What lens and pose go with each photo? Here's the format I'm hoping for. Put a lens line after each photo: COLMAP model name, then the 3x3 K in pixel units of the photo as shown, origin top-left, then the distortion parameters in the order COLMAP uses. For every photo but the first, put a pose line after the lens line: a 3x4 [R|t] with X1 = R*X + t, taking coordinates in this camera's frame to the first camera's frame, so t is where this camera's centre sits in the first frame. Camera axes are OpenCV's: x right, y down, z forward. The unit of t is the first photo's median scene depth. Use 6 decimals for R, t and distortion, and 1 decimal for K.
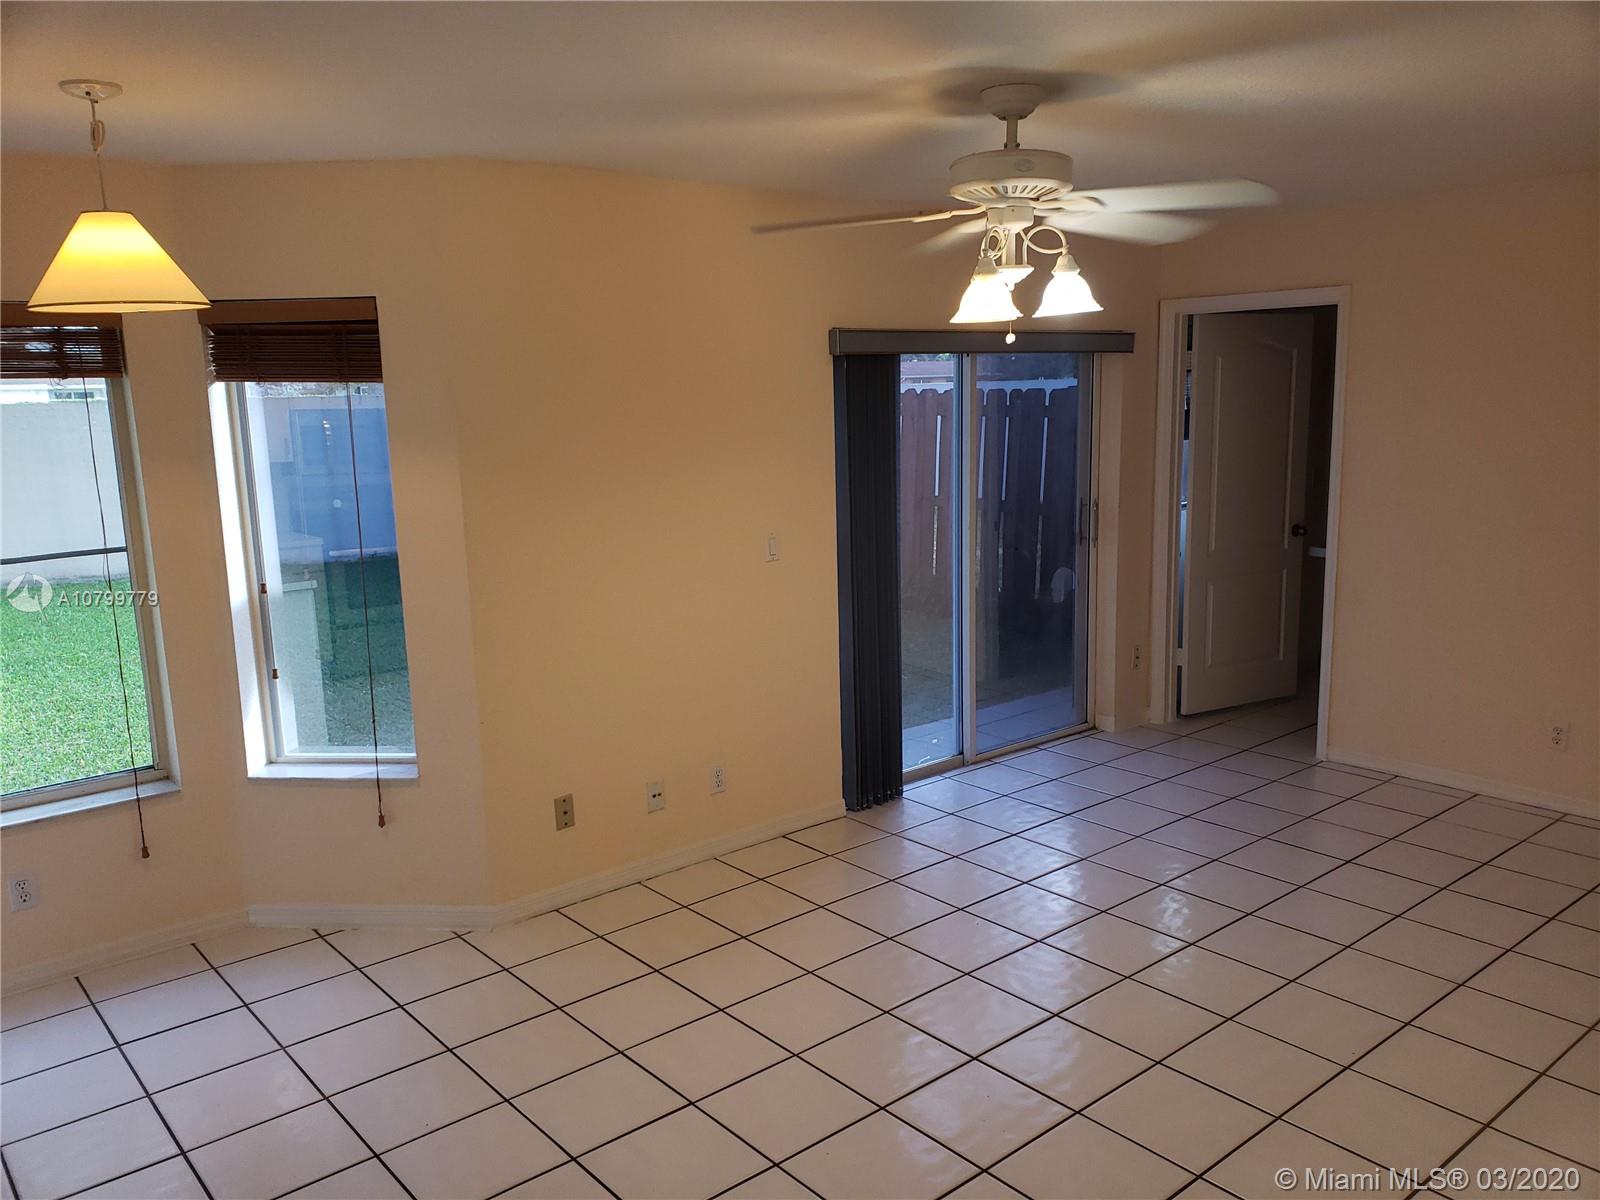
lens RADIAL K [[1243.2, 0, 813.5], [0, 1243.2, 607.0], [0, 0, 1]] dist [0.022271, 0.003795]
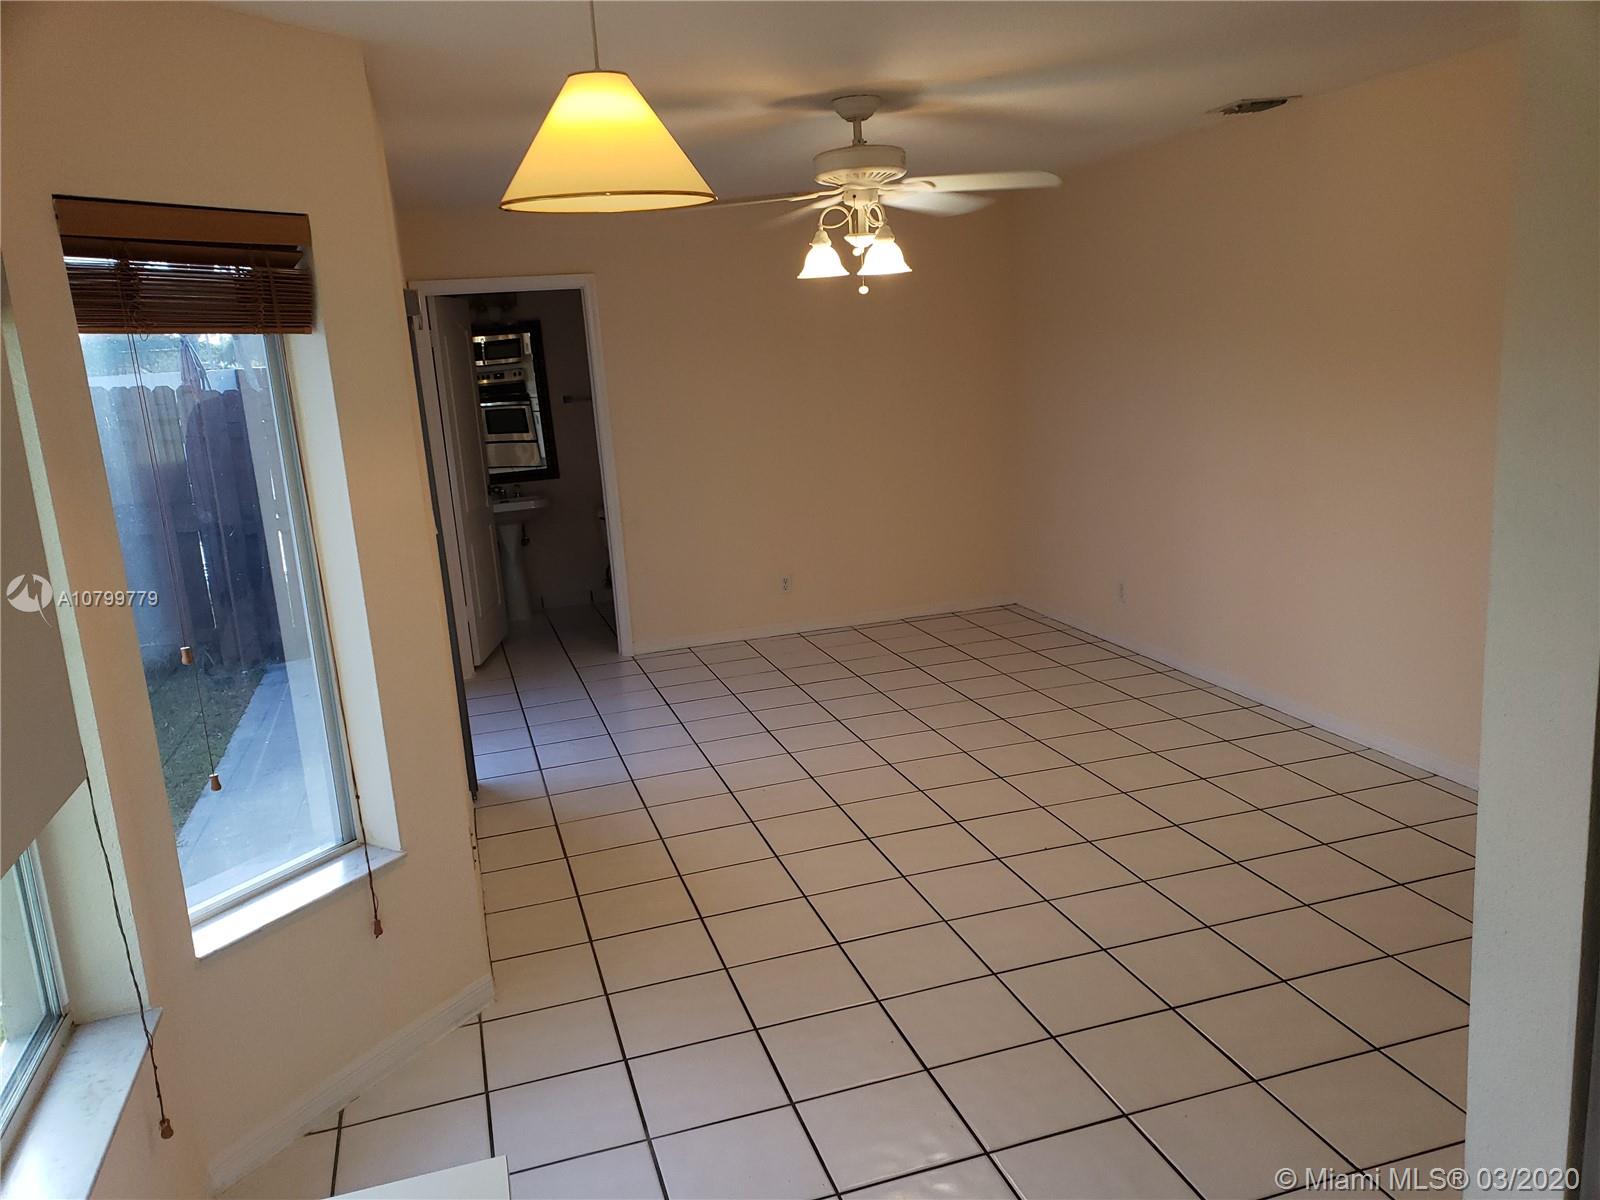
lens RADIAL K [[1243.2, 0, 800.9], [0, 1243.2, 597.3], [0, 0, 1]] dist [0.022271, 0.003795]
pose [[0.404268, -0.188078, 0.895094, -1.124668], [0.208730, 0.971777, 0.109918, -0.060513], [-0.890505, 0.142397, 0.432116, 0.550327]]
